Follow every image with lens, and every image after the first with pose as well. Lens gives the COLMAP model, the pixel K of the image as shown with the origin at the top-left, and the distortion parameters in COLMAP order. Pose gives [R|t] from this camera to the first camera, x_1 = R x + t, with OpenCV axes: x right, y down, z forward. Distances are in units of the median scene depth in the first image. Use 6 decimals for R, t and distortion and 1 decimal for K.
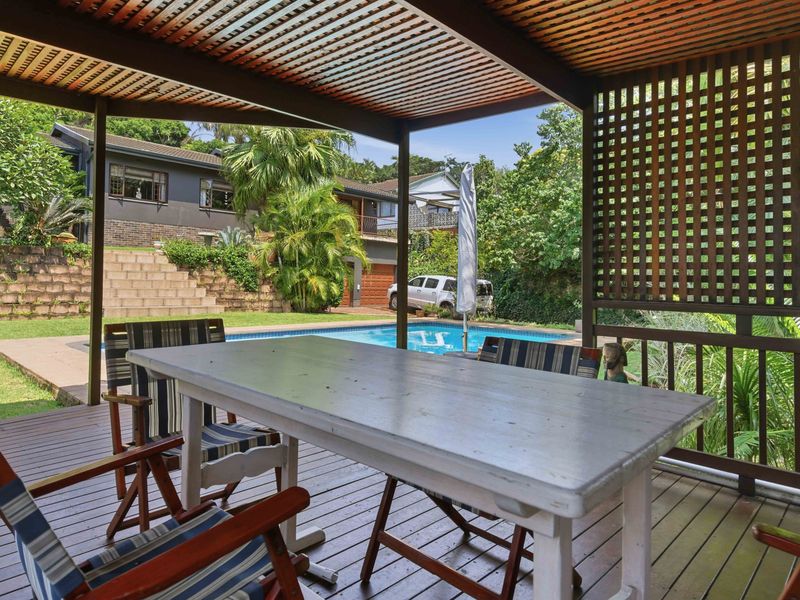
lens RADIAL K [[517.0, 0, 401.5], [0, 517.0, 288.1], [0, 0, 1]] dist [0.082978, -0.087032]
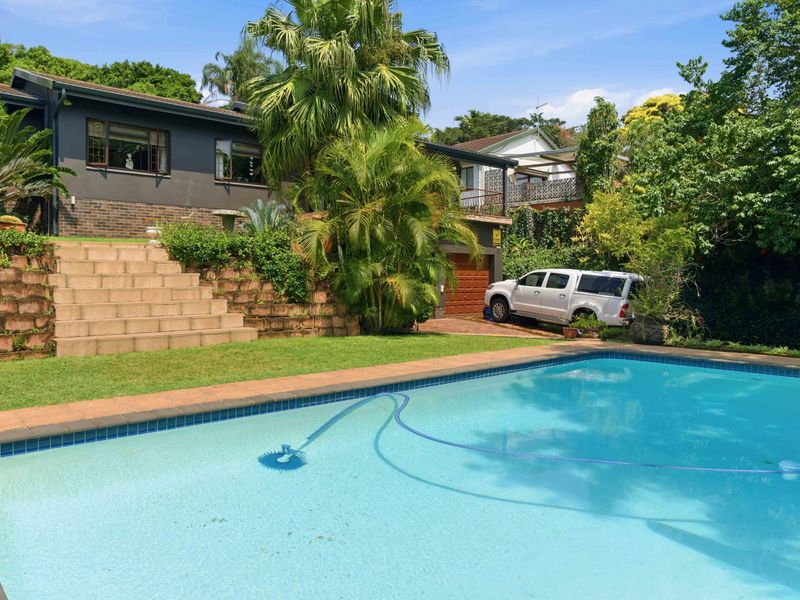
lens RADIAL K [[590.6, 0, 400.0], [0, 590.6, 300.0], [0, 0, 1]] dist [-0.002284, -0.000222]
pose [[0.997089, -0.022319, -0.072910, -0.111585], [0.024089, 0.999434, 0.023490, -0.009673], [0.072344, -0.025178, 0.997062, 0.296520]]
